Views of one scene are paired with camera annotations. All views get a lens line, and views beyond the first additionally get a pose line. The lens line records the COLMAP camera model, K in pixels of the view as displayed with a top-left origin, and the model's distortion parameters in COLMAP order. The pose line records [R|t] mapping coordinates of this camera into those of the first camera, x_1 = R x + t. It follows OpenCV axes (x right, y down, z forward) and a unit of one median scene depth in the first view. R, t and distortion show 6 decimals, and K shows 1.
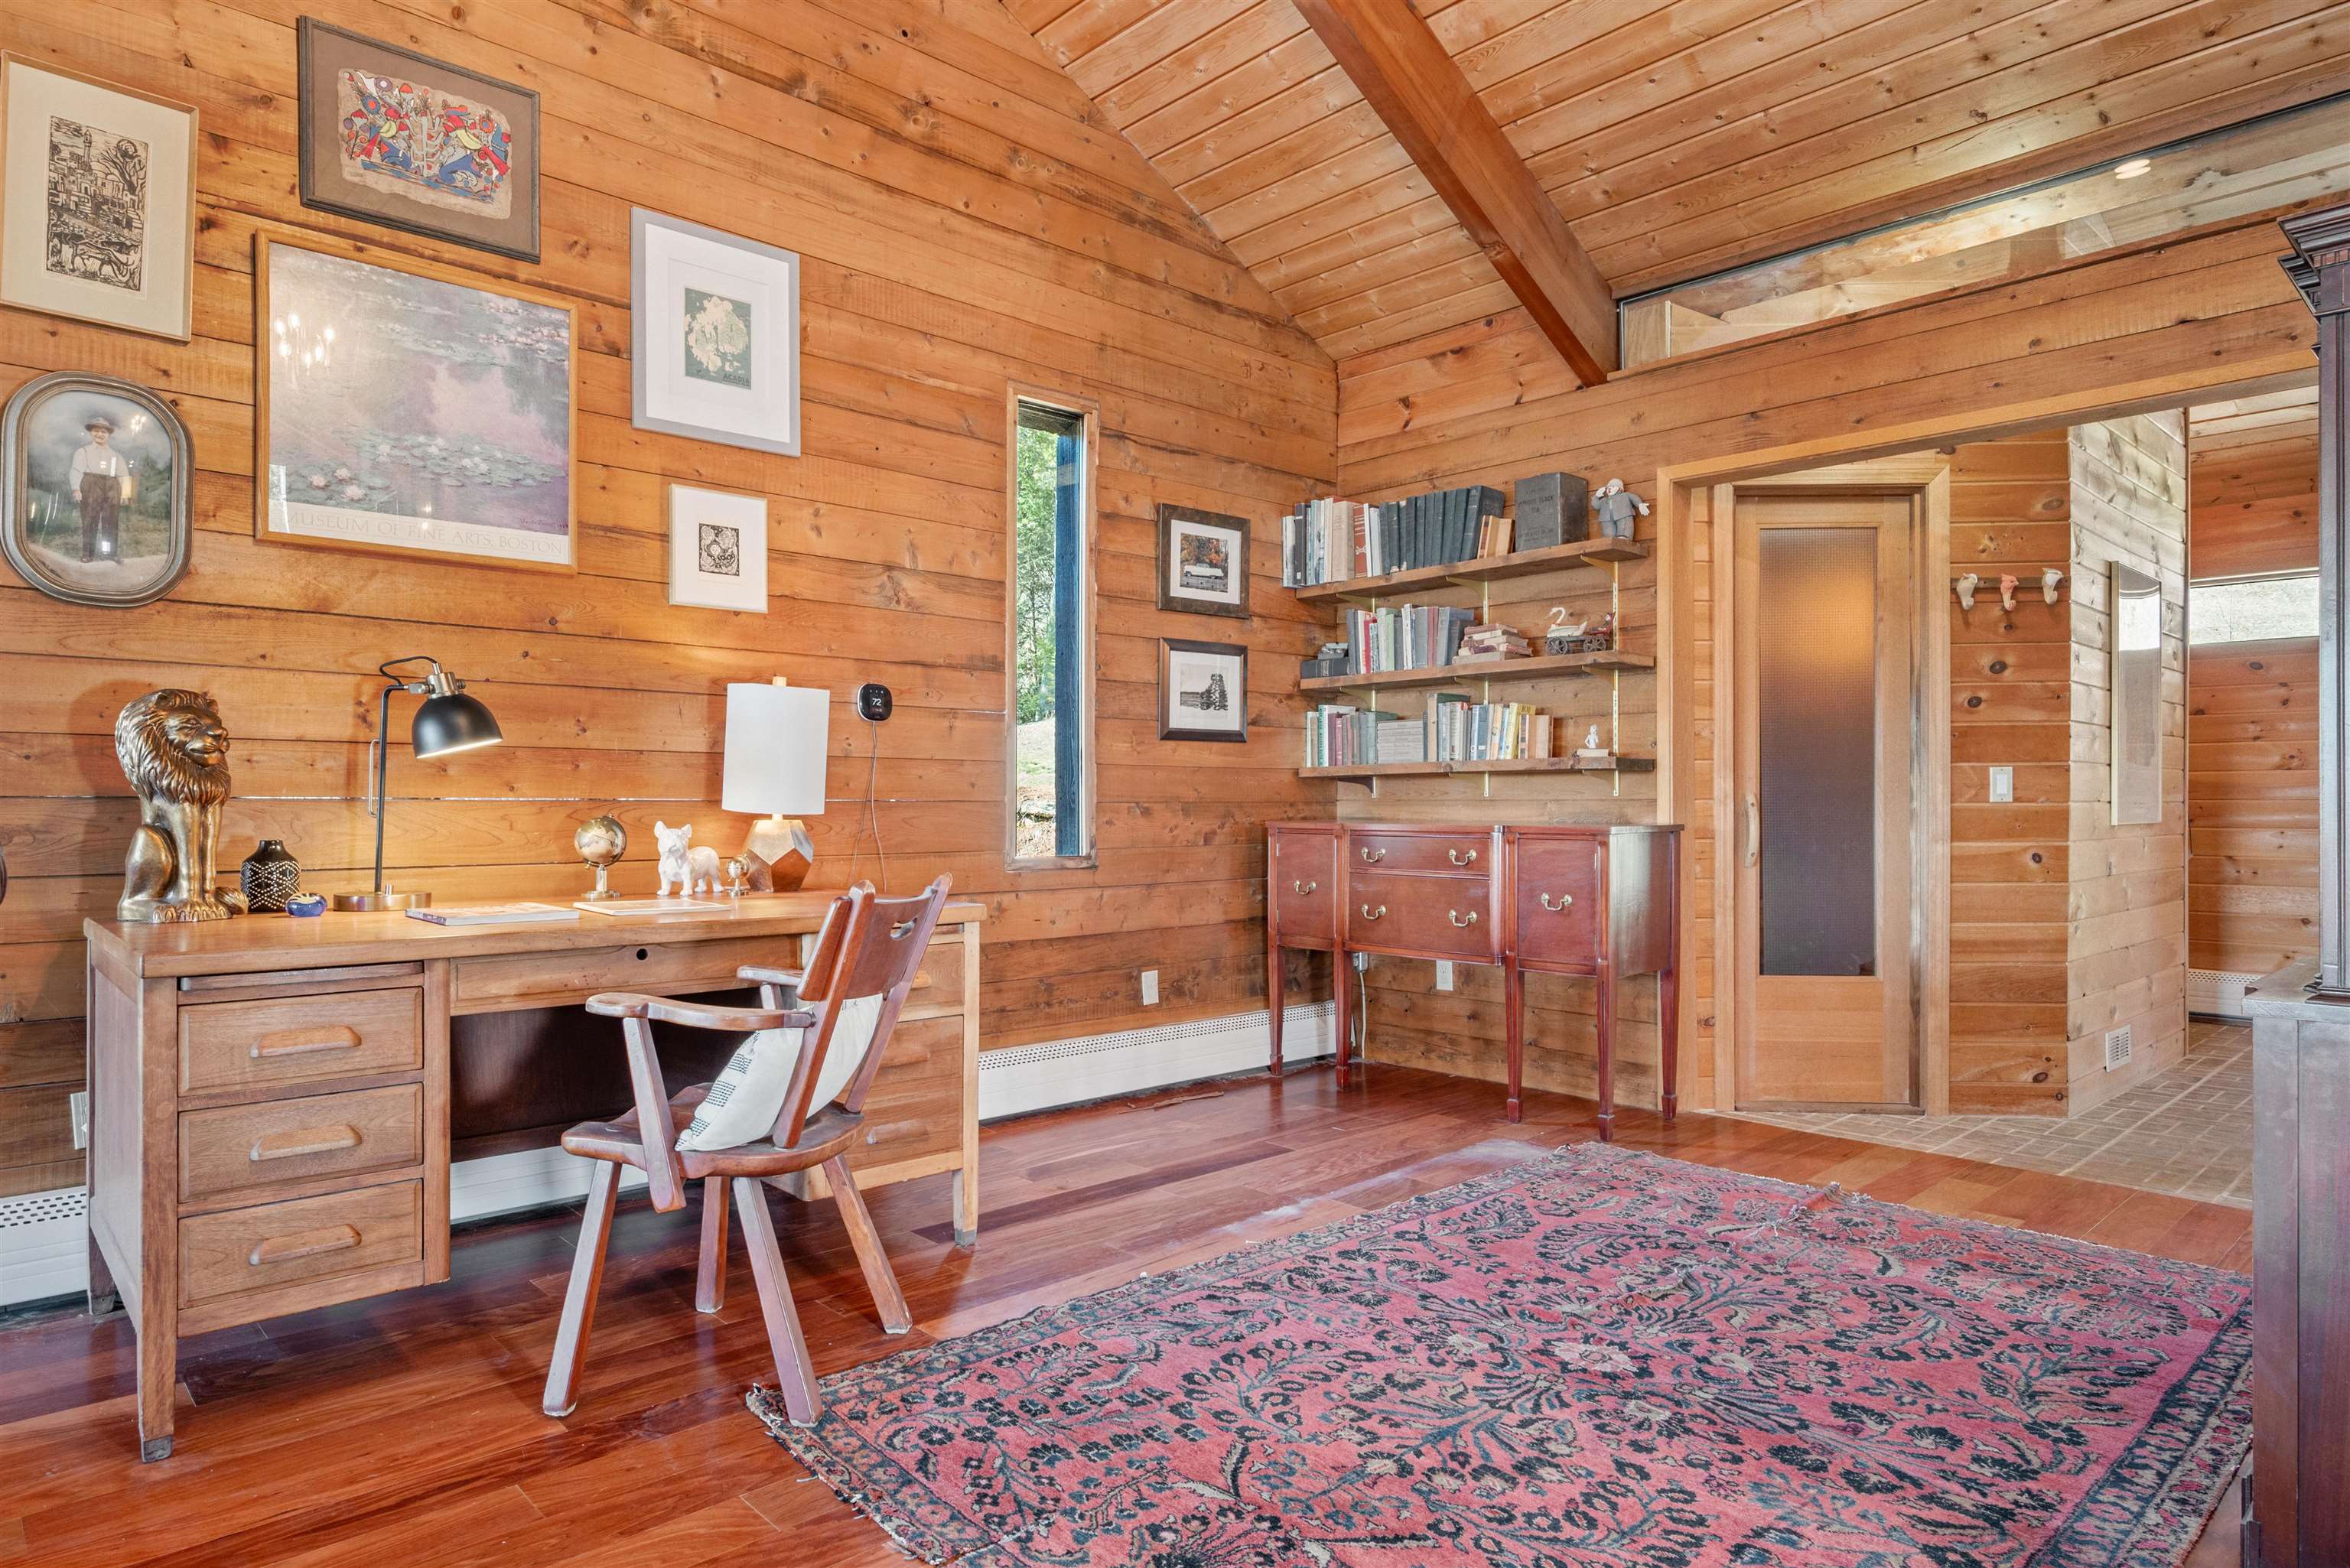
lens RADIAL K [[1357.3, 0, 1179.8], [0, 1357.3, 801.3], [0, 0, 1]] dist [0.000660, -0.001102]
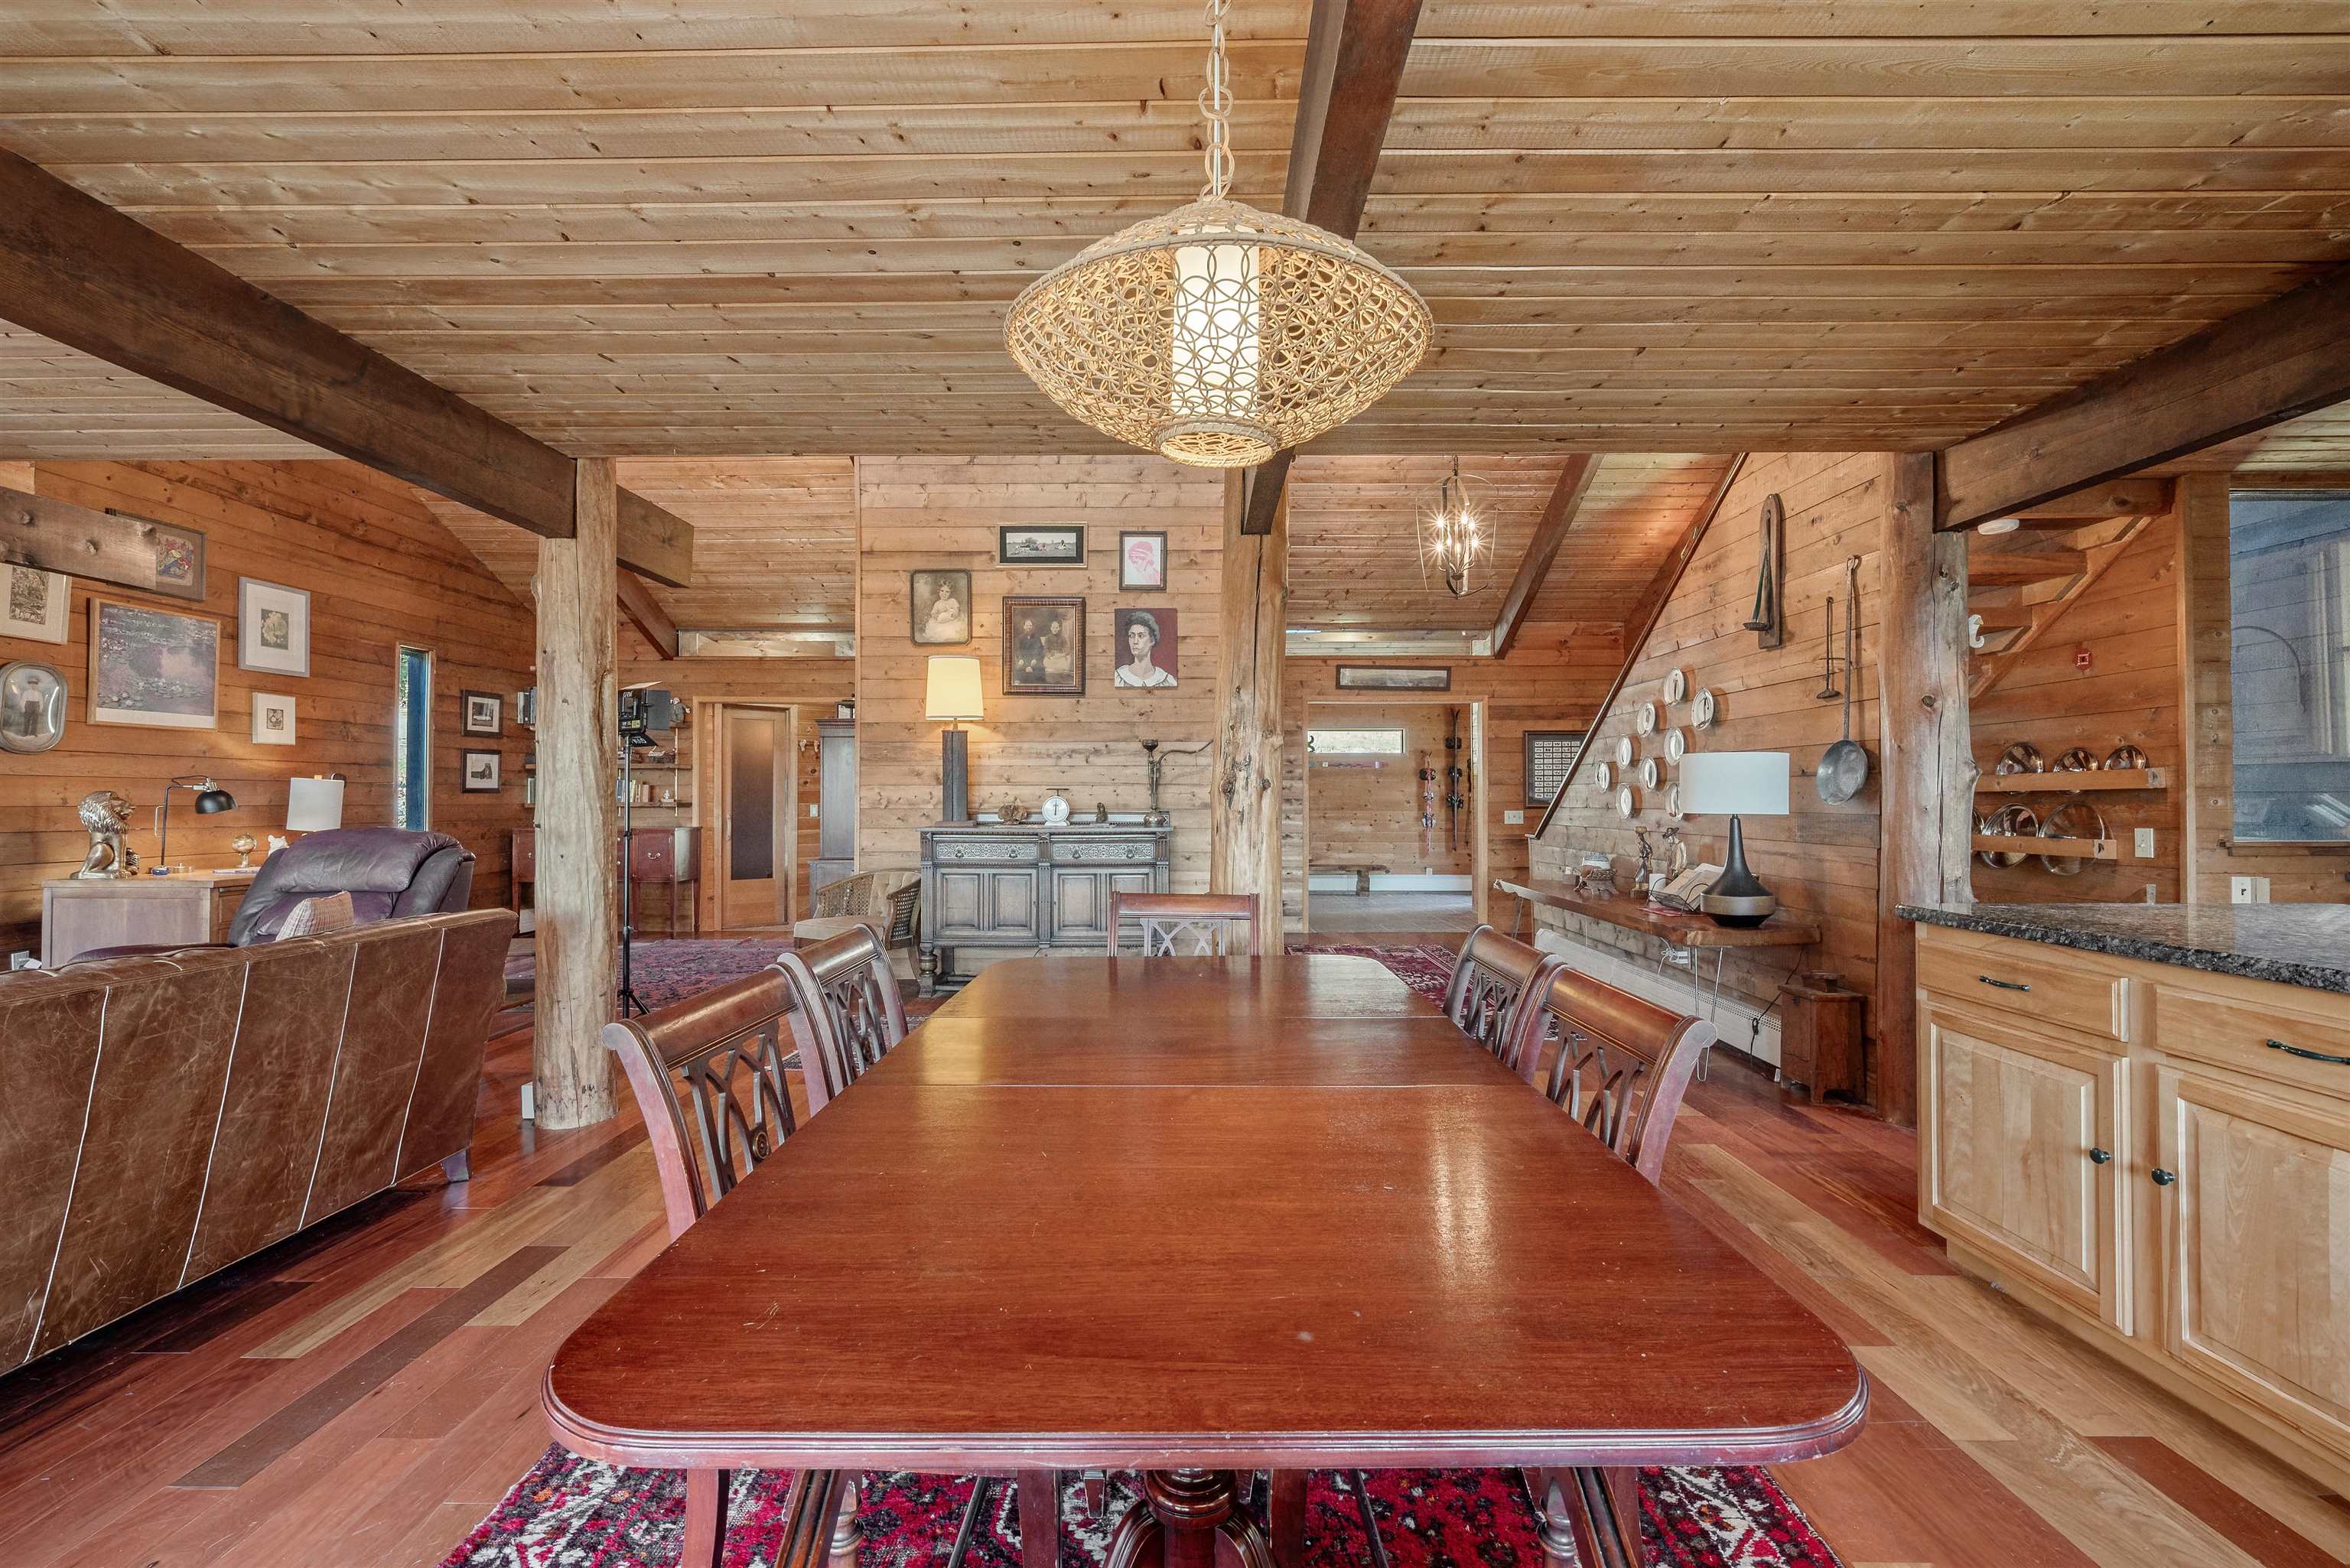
lens RADIAL K [[986.0, 0, 1181.4], [0, 986.0, 786.2], [0, 0, 1]] dist [-0.001223, -0.000491]
pose [[0.694010, 0.008297, 0.719918, -0.414081], [0.000372, 0.999929, -0.011883, -0.042164], [-0.719966, 0.008515, 0.693957, -1.139851]]
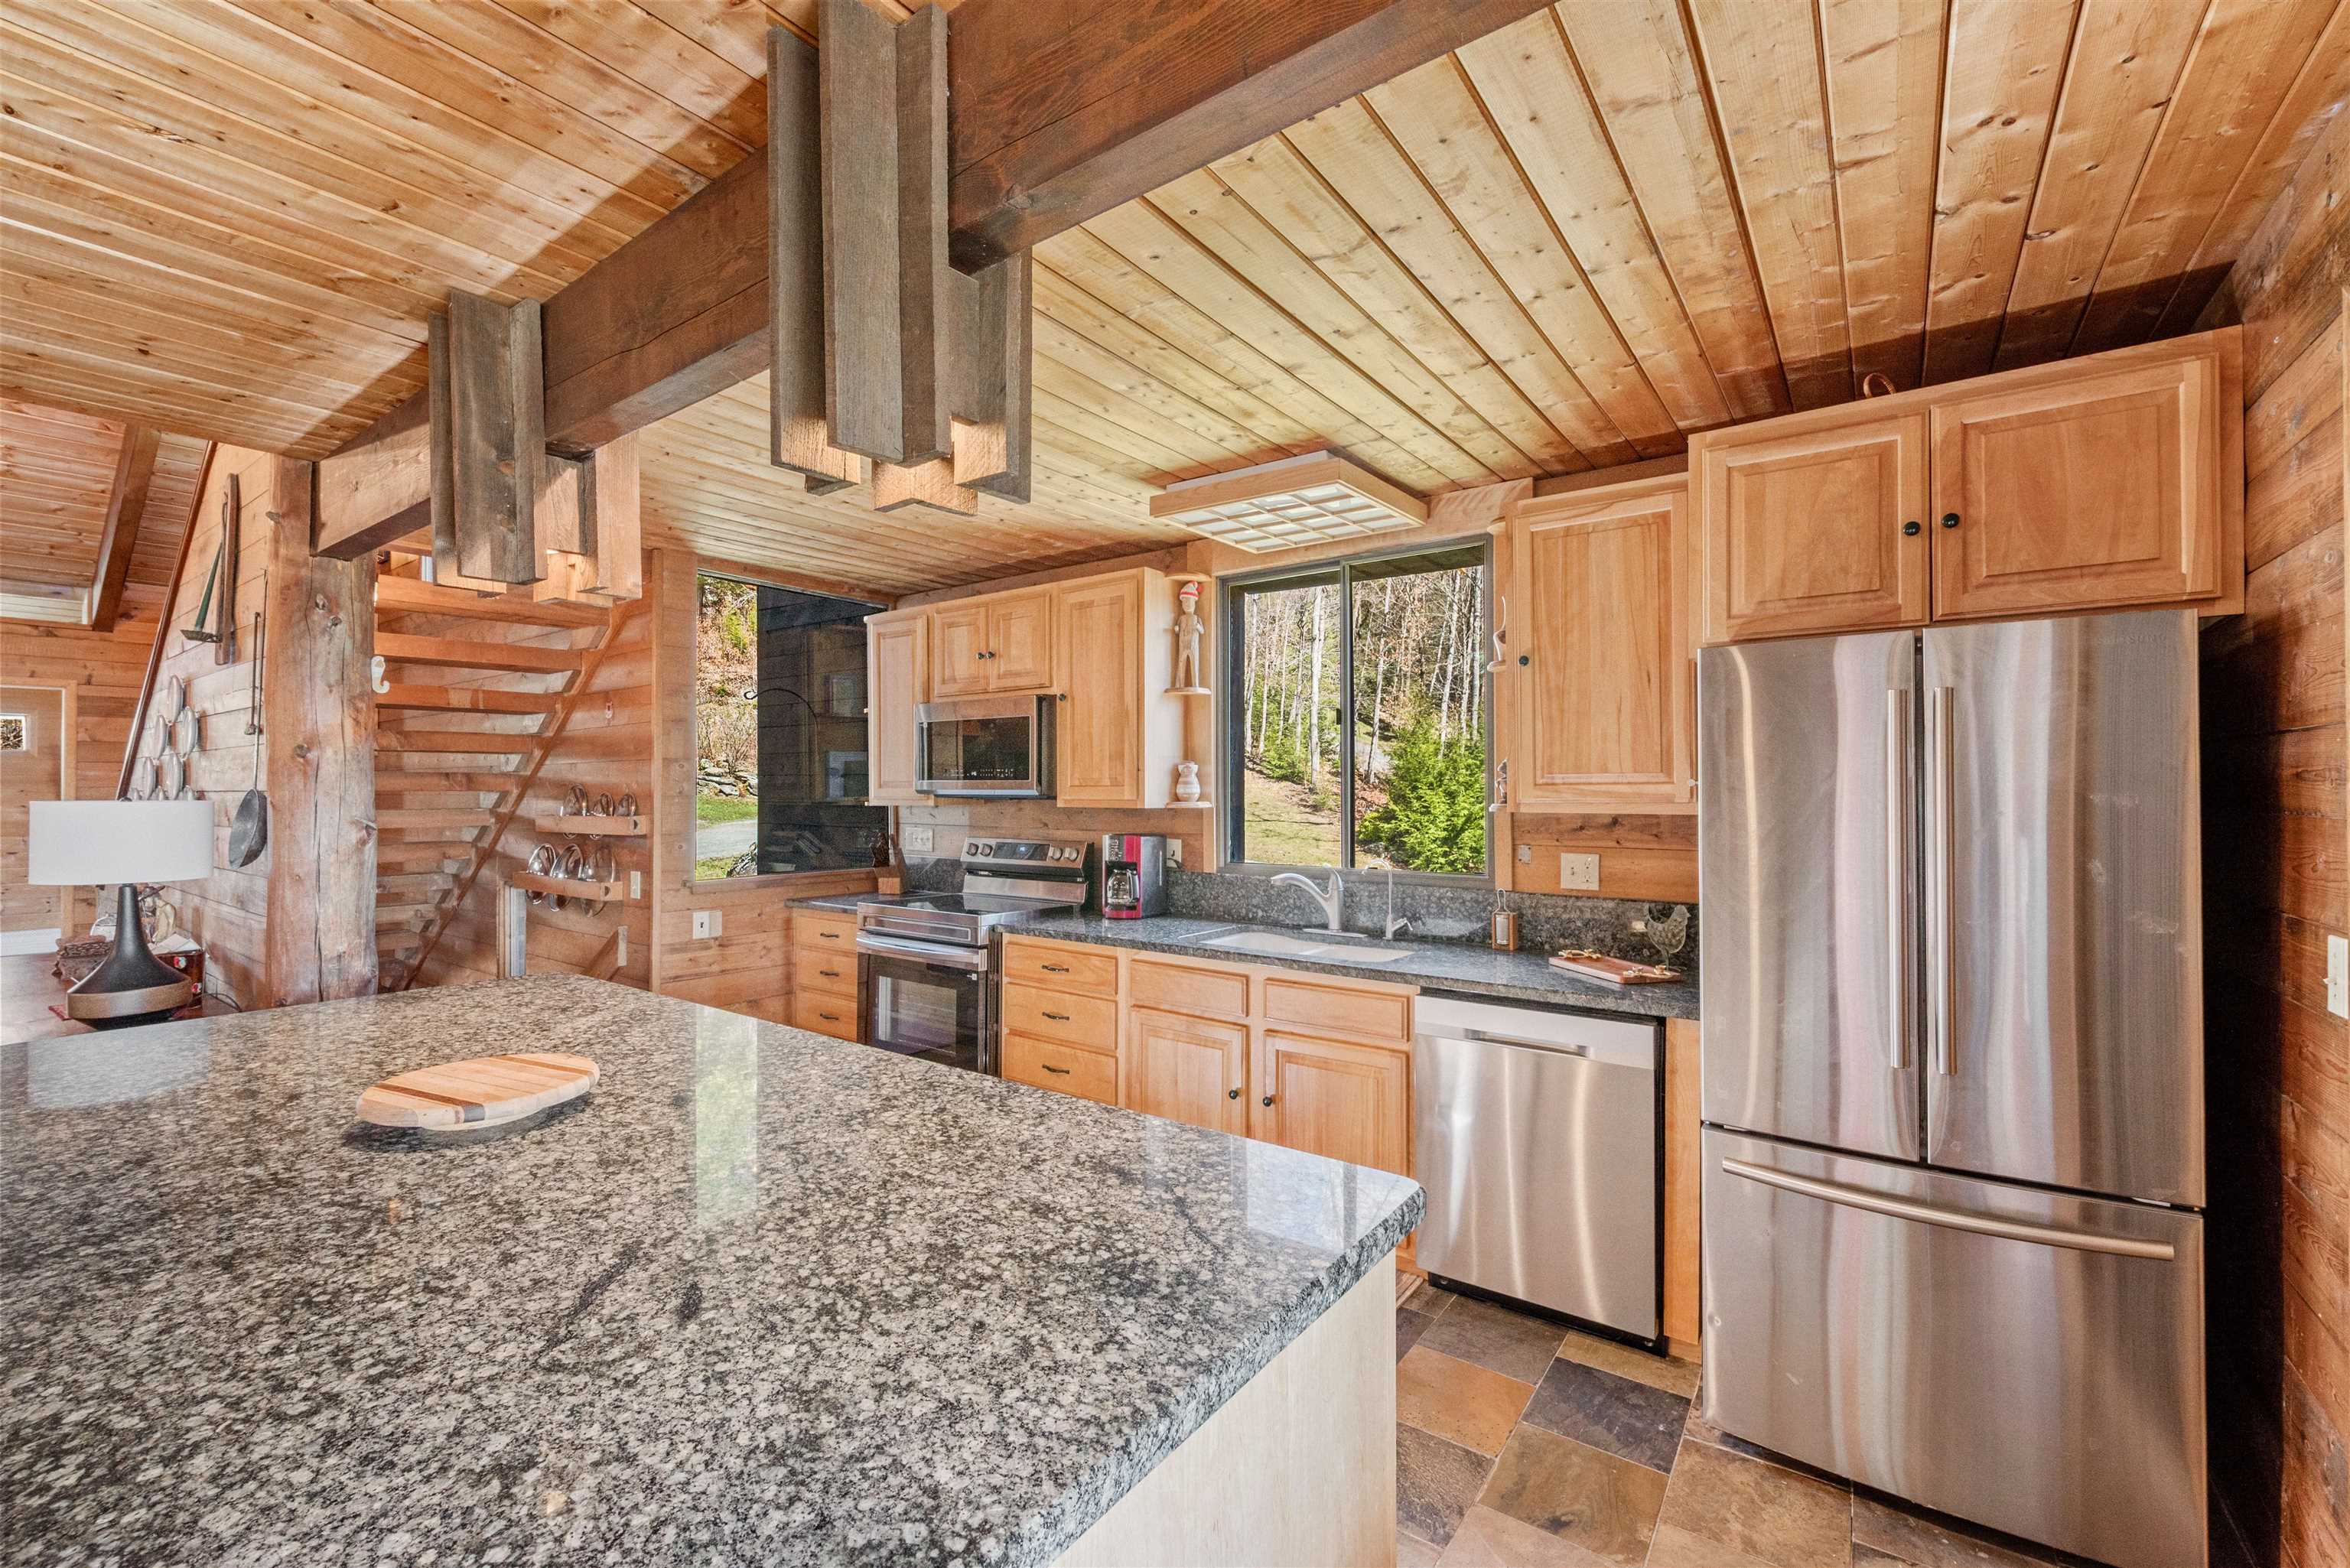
lens RADIAL K [[986.0, 0, 1181.6], [0, 986.0, 792.1], [0, 0, 1]] dist [-0.001223, -0.000491]
pose [[-0.172679, -0.000615, 0.984978, -0.193062], [-0.001436, 0.999999, 0.000373, -0.095197], [-0.984977, -0.001350, -0.172680, -1.526306]]
